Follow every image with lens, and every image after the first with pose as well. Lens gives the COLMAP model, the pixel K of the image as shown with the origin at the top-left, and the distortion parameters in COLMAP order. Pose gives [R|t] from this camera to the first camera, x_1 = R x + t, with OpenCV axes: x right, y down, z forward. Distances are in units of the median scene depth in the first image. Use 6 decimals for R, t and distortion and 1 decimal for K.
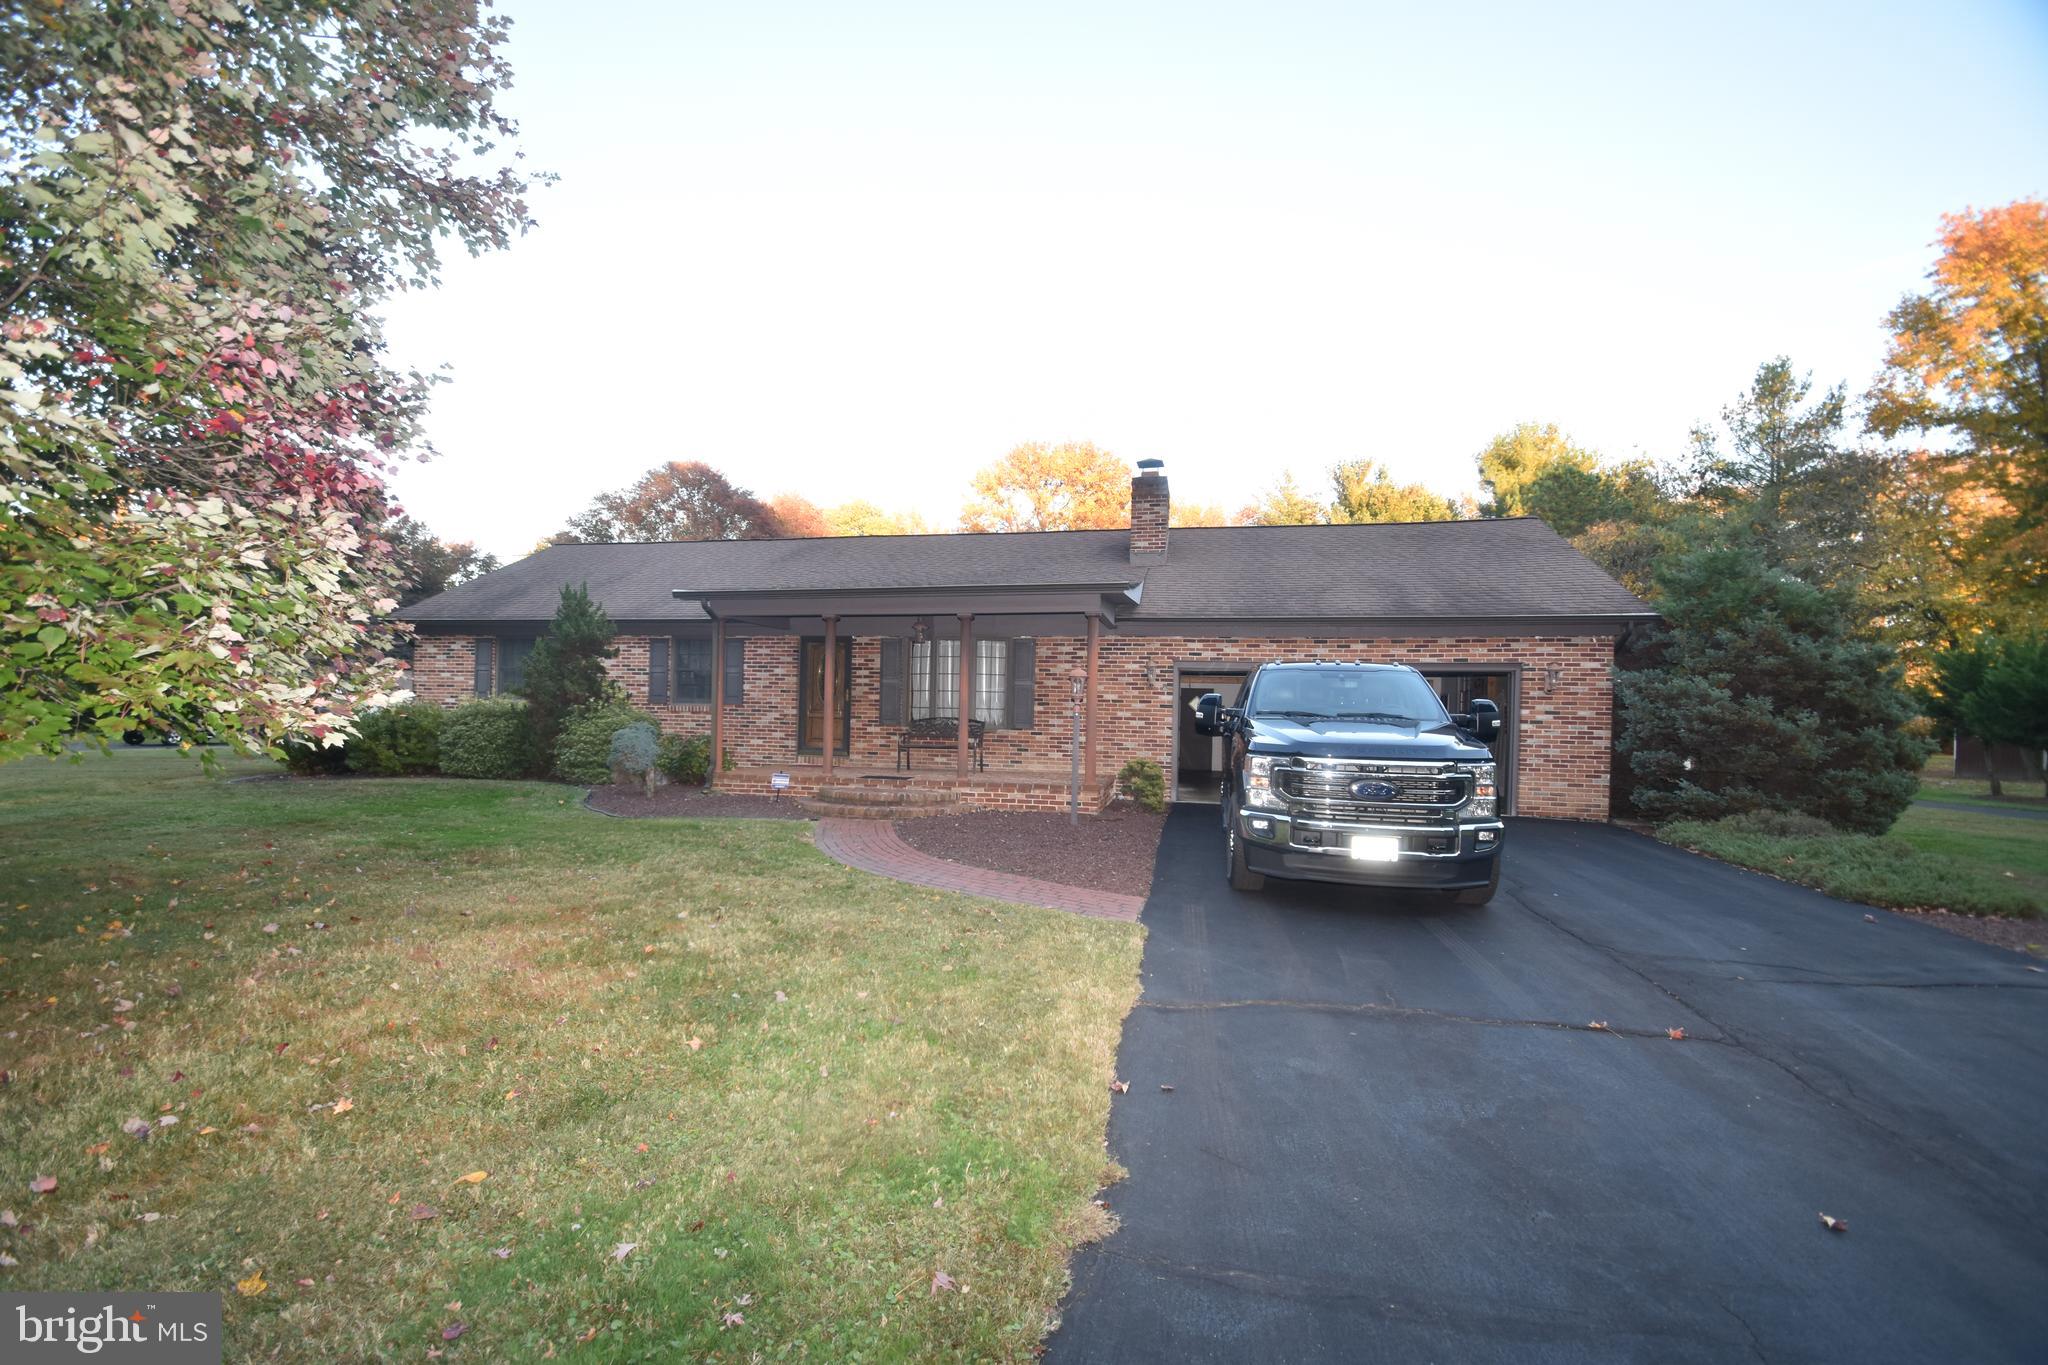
lens RADIAL K [[891.2, 0, 1011.6], [0, 891.2, 695.6], [0, 0, 1]] dist [0.004950, -0.008007]
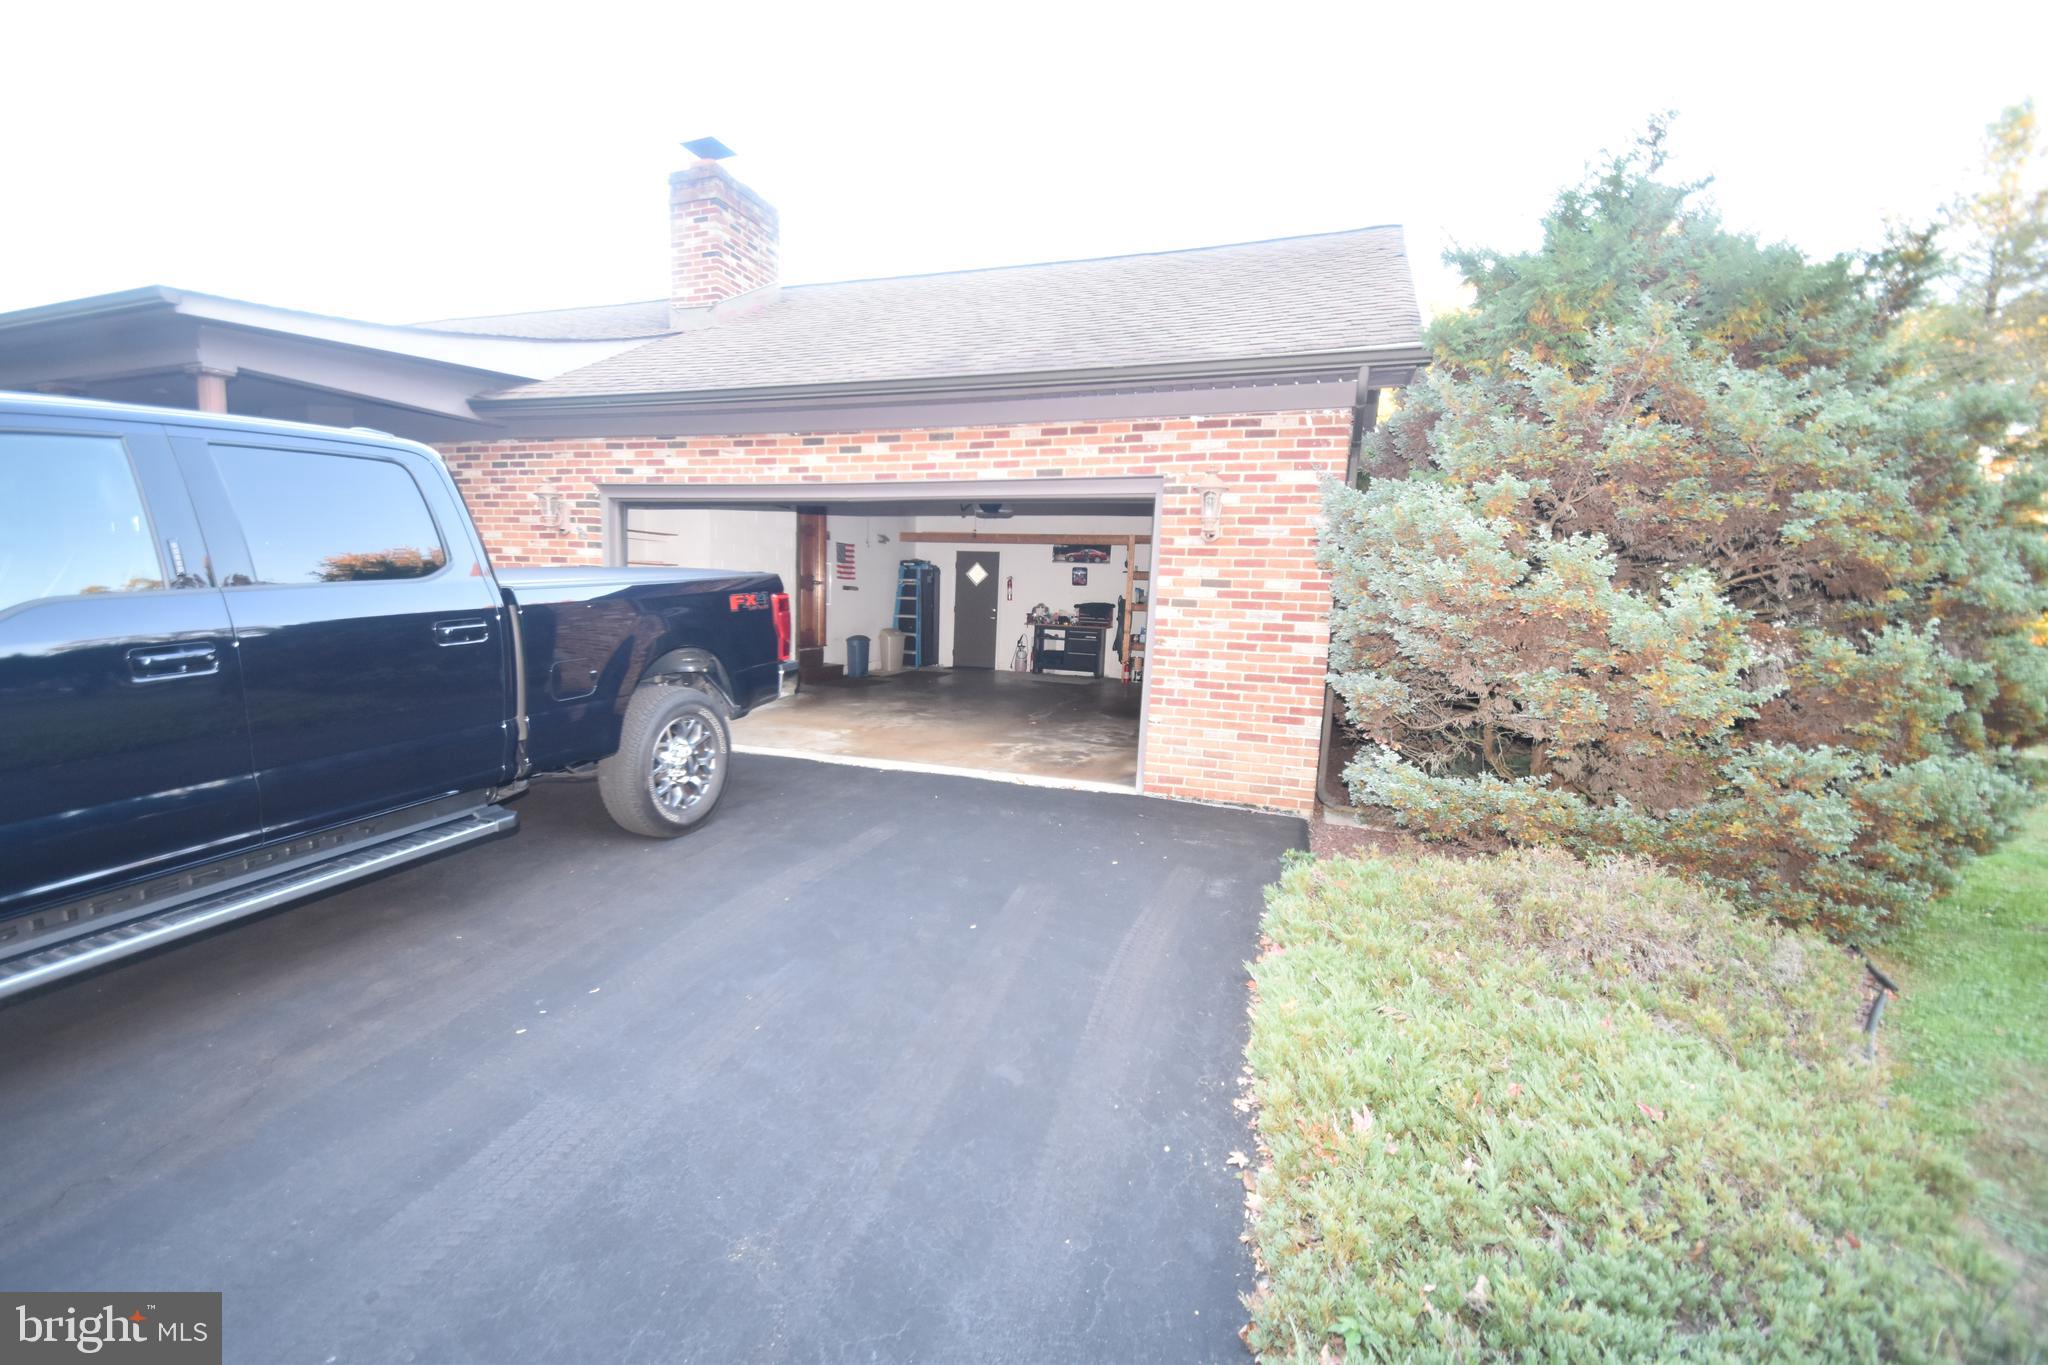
lens RADIAL K [[891.2, 0, 1005.0], [0, 891.2, 719.3], [0, 0, 1]] dist [0.004950, -0.008007]
pose [[0.992504, 0.027090, -0.119174, 0.556040], [-0.007571, 0.986879, 0.161284, 0.014852], [0.121980, -0.159173, 0.979686, 0.516609]]
